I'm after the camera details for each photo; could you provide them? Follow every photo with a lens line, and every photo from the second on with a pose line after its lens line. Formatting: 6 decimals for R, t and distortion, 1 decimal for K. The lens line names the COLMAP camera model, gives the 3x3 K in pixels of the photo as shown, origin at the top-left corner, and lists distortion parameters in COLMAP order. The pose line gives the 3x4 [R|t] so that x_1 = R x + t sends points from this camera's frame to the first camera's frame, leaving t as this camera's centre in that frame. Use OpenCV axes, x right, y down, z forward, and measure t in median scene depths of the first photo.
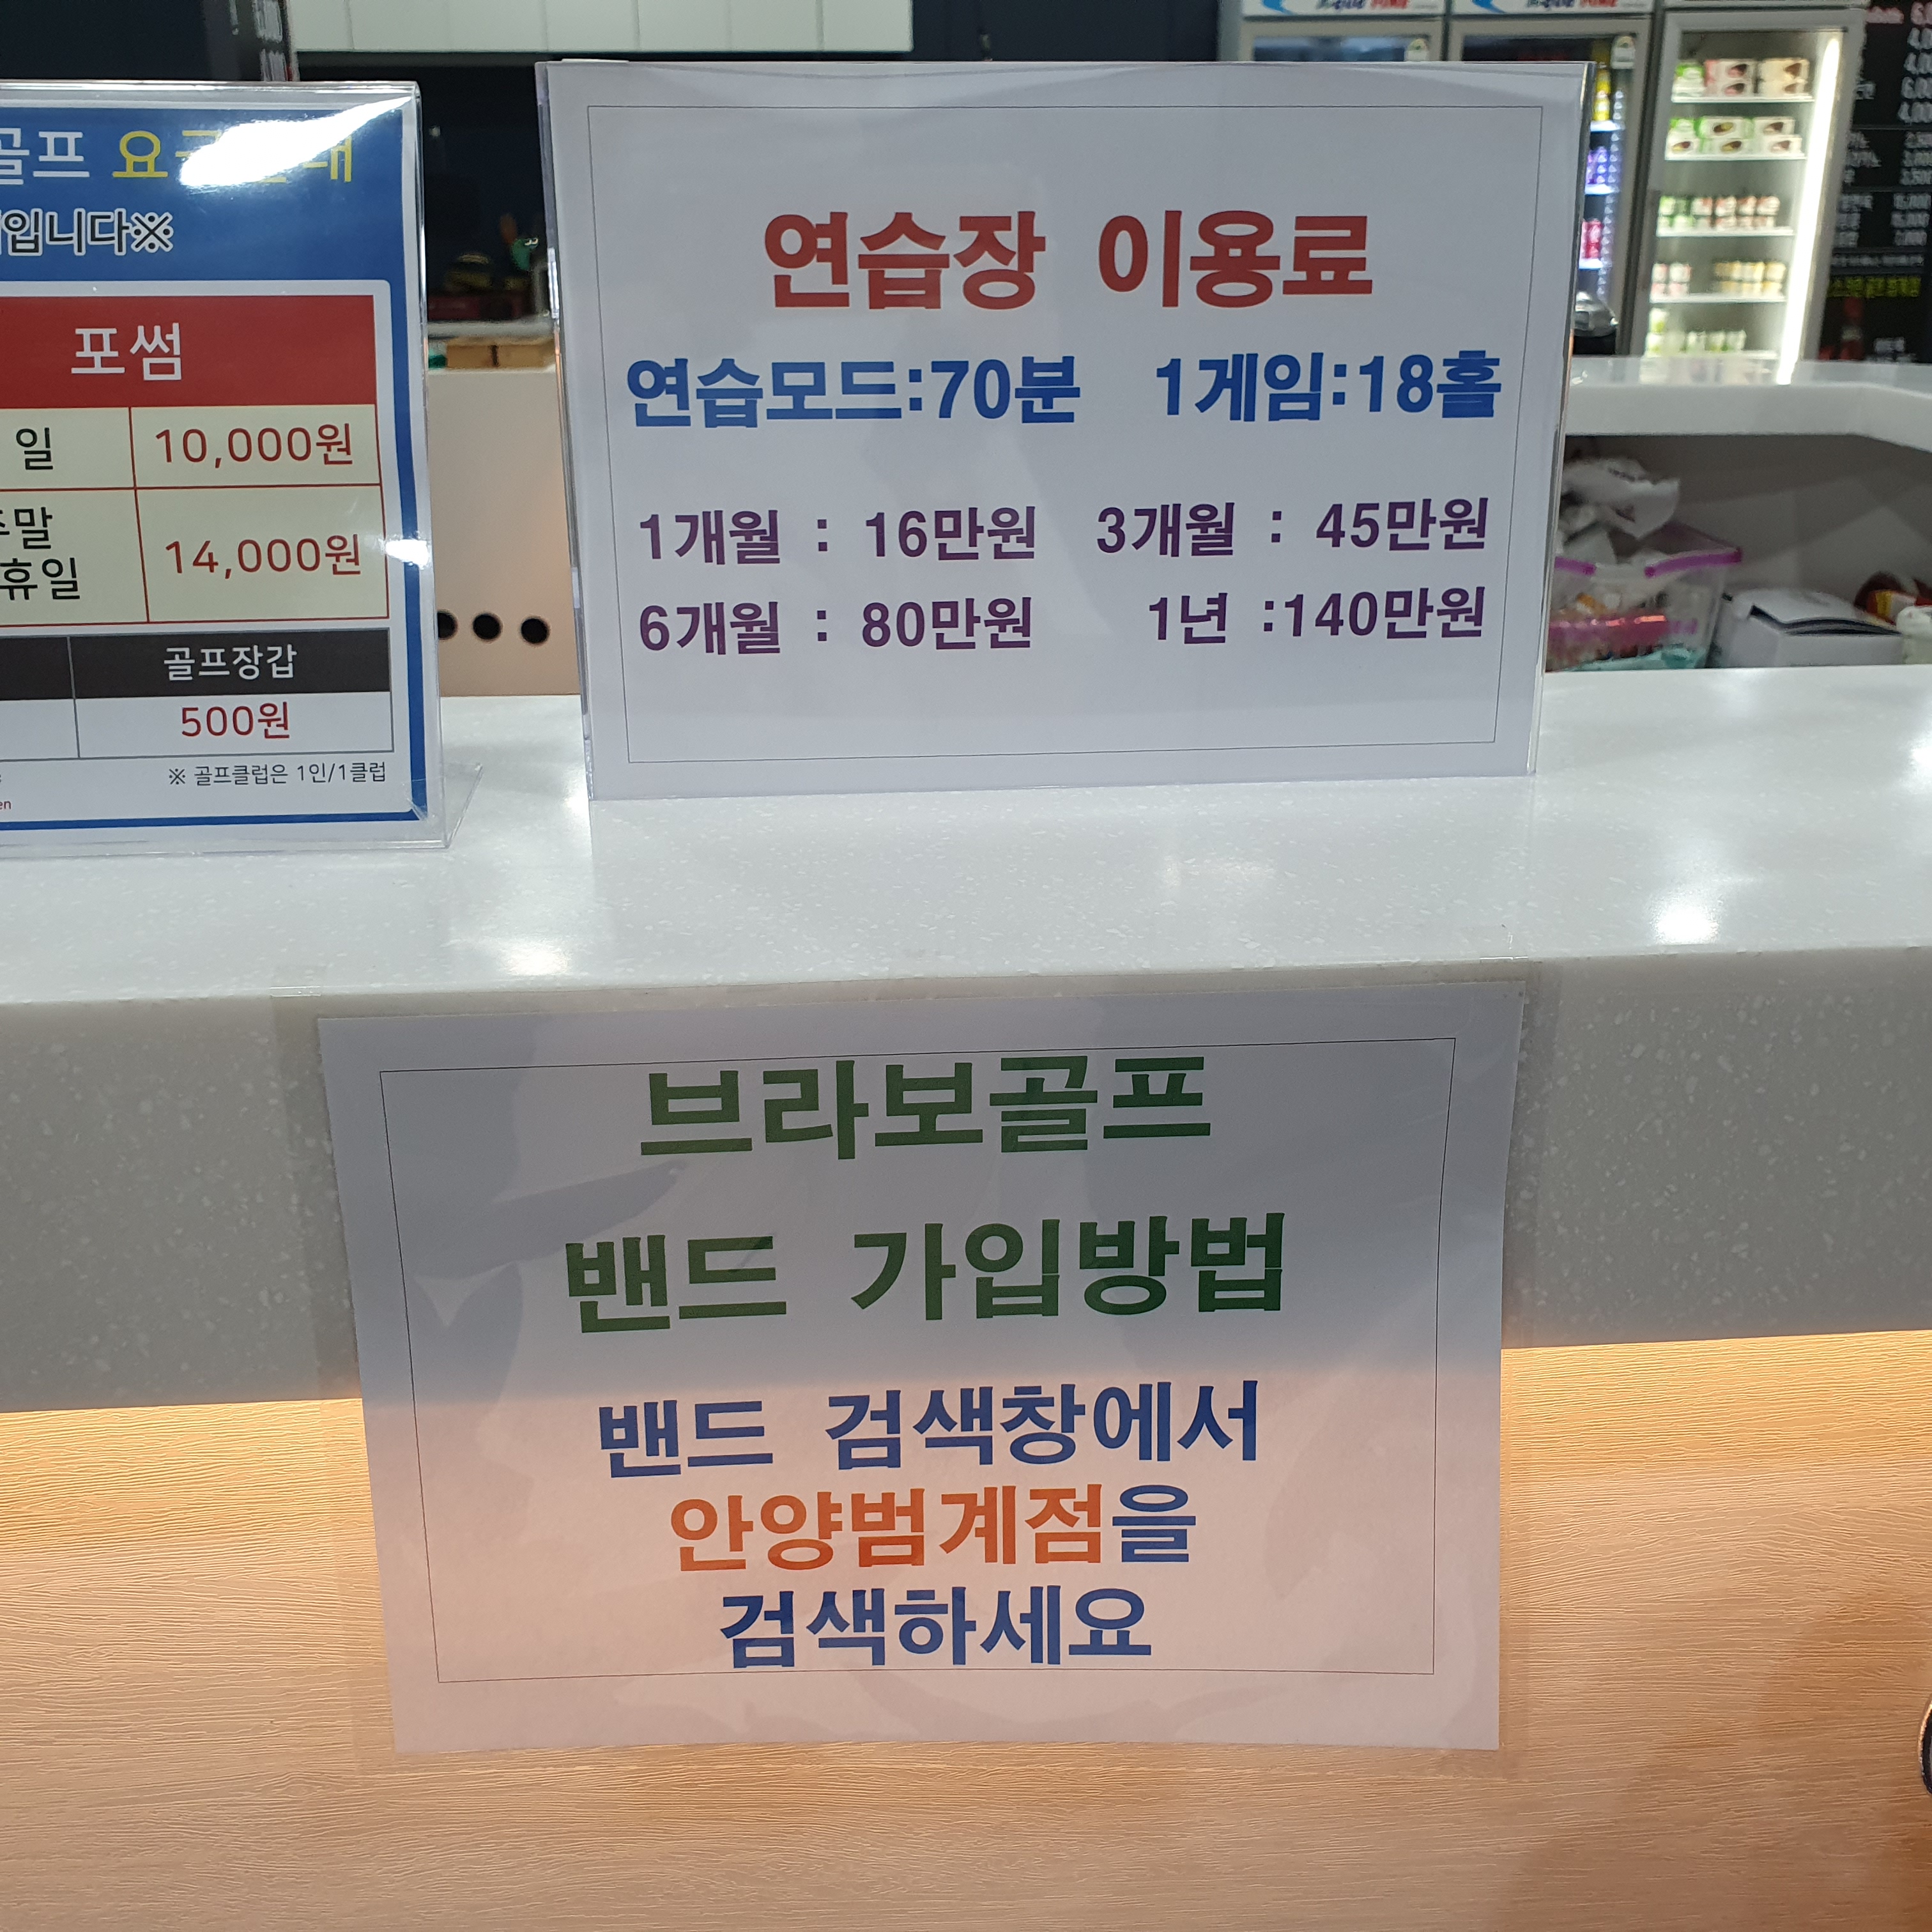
lens RADIAL K [[1986.2, 0, 969.7], [0, 1986.2, 970.4], [0, 0, 1]] dist [0.009167, 0.000000]
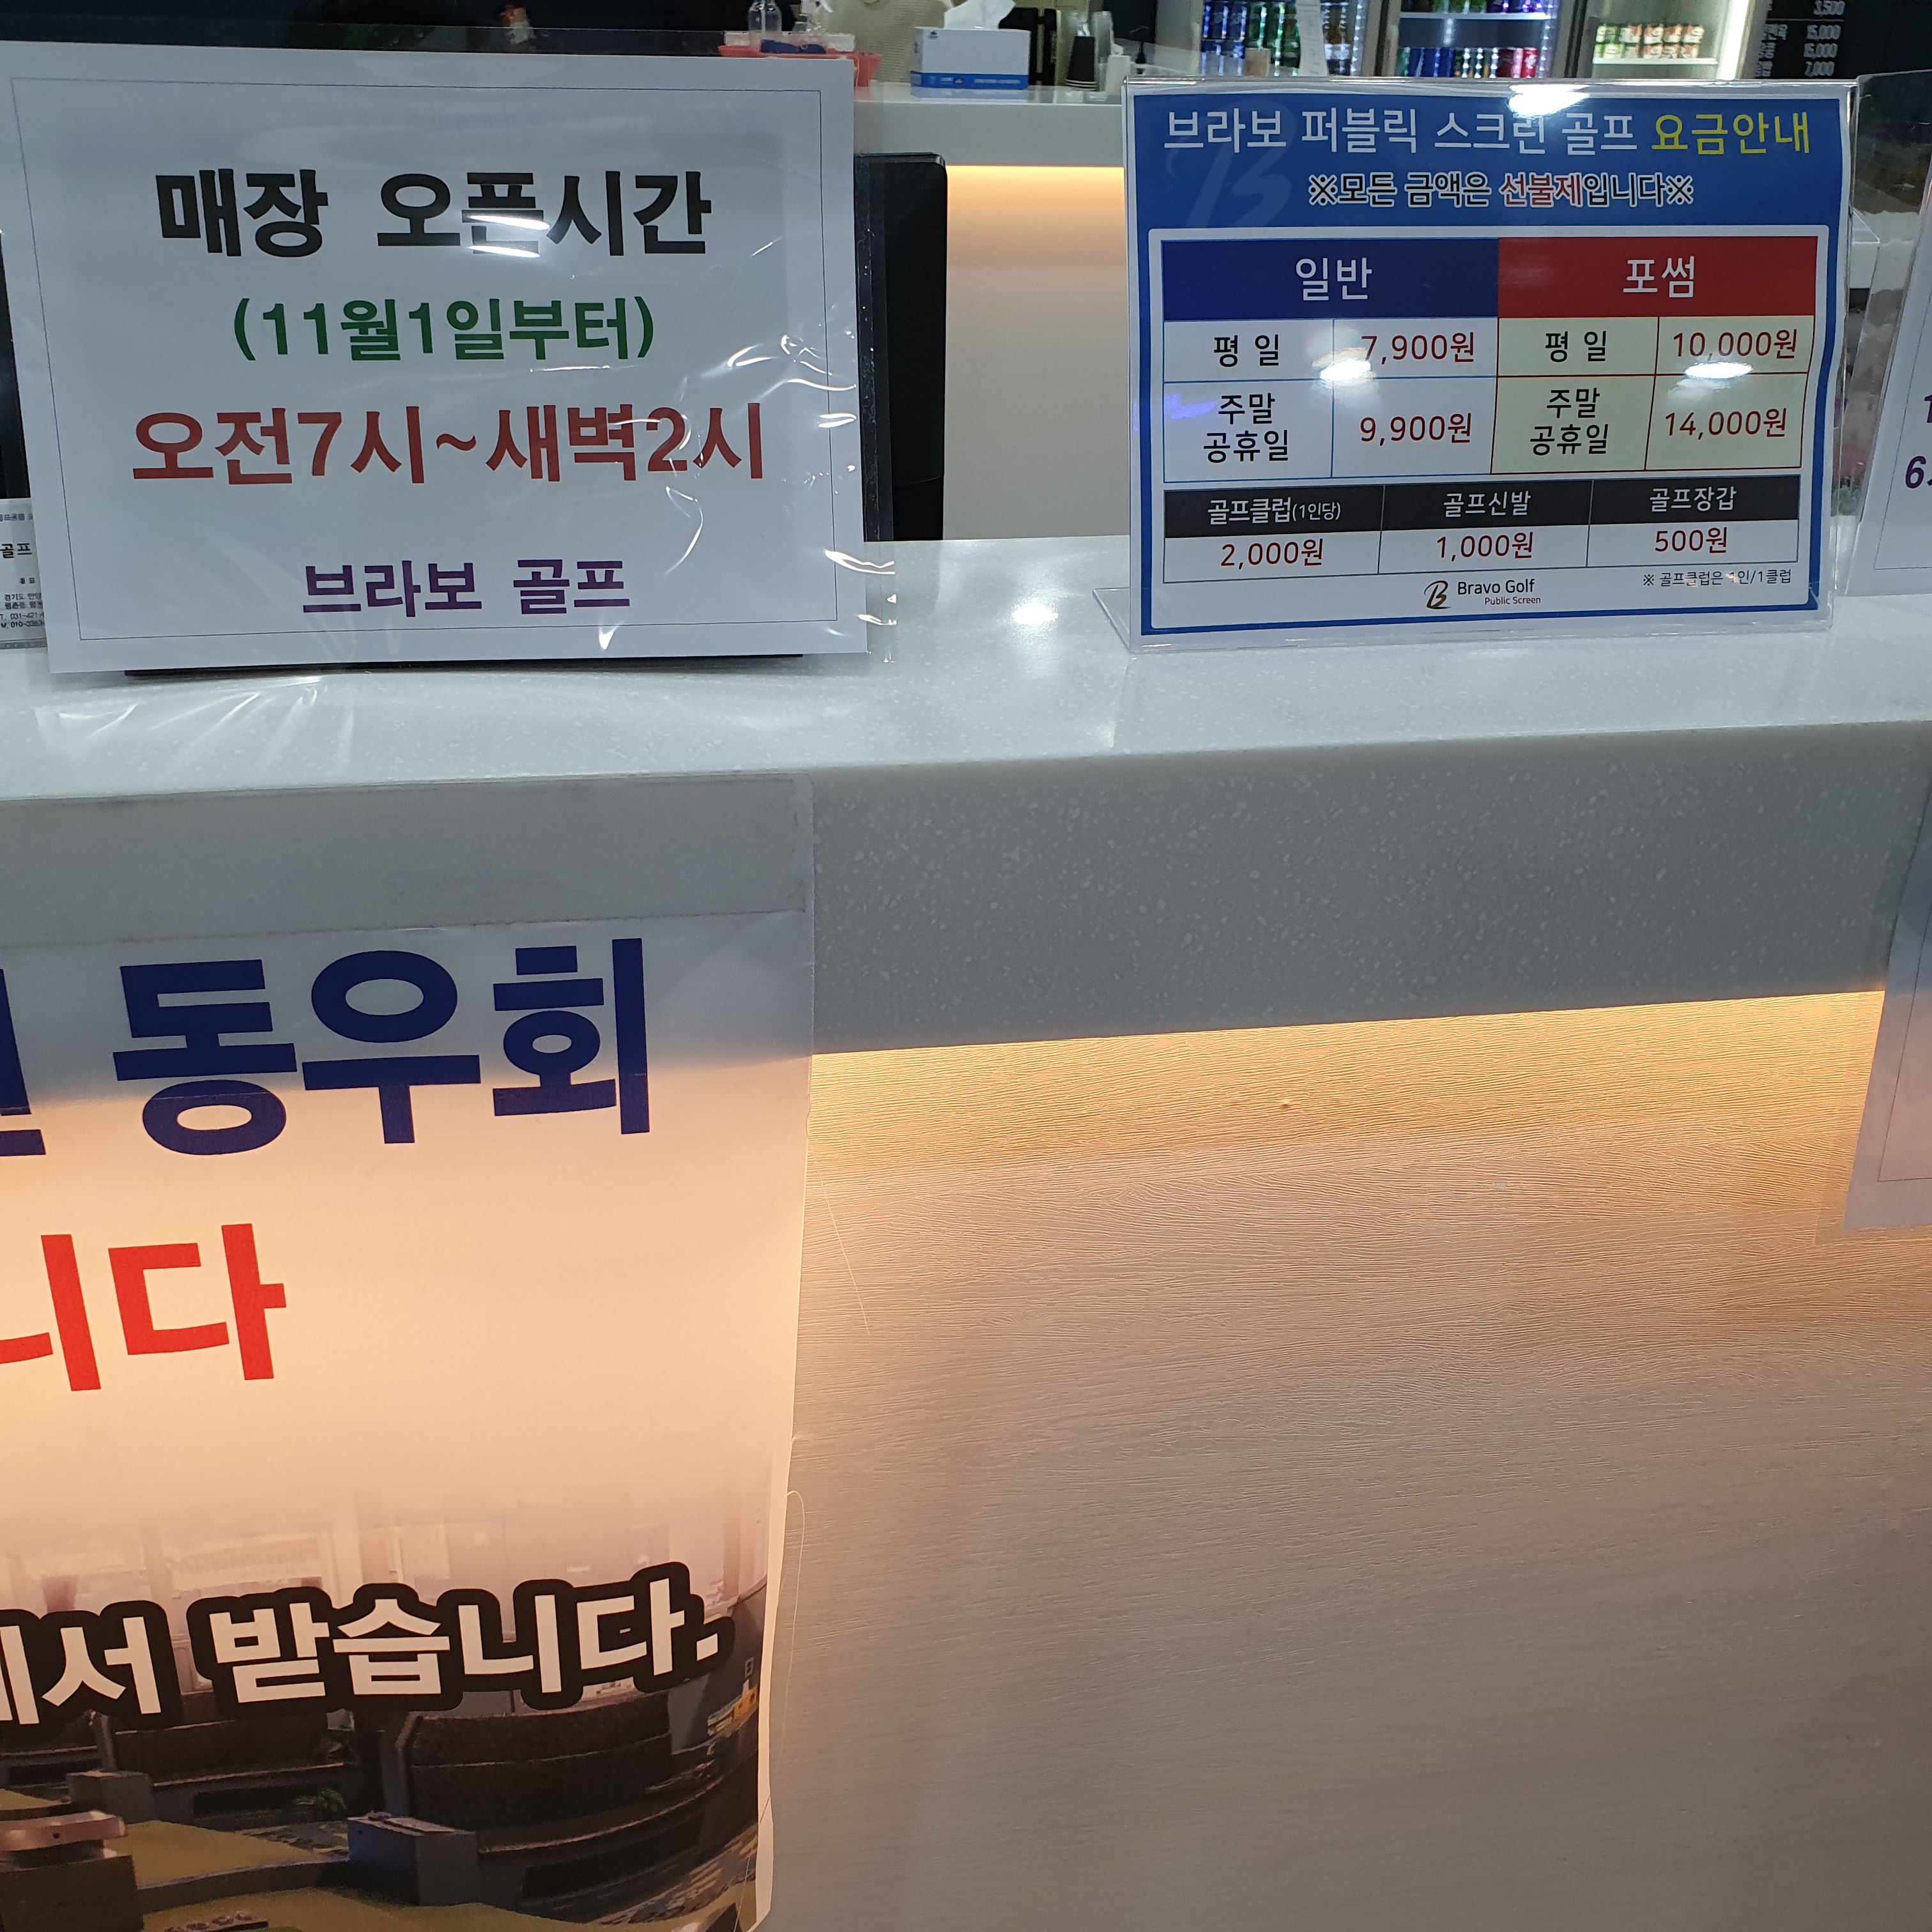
lens RADIAL K [[1986.2, 0, 884.4], [0, 1986.2, 1010.4], [0, 0, 1]] dist [0.009167, 0.000000]
pose [[0.997055, -0.018466, 0.074433, -1.066679], [0.010685, 0.994560, 0.103616, 0.057042], [-0.075942, -0.102515, 0.991828, -0.417140]]
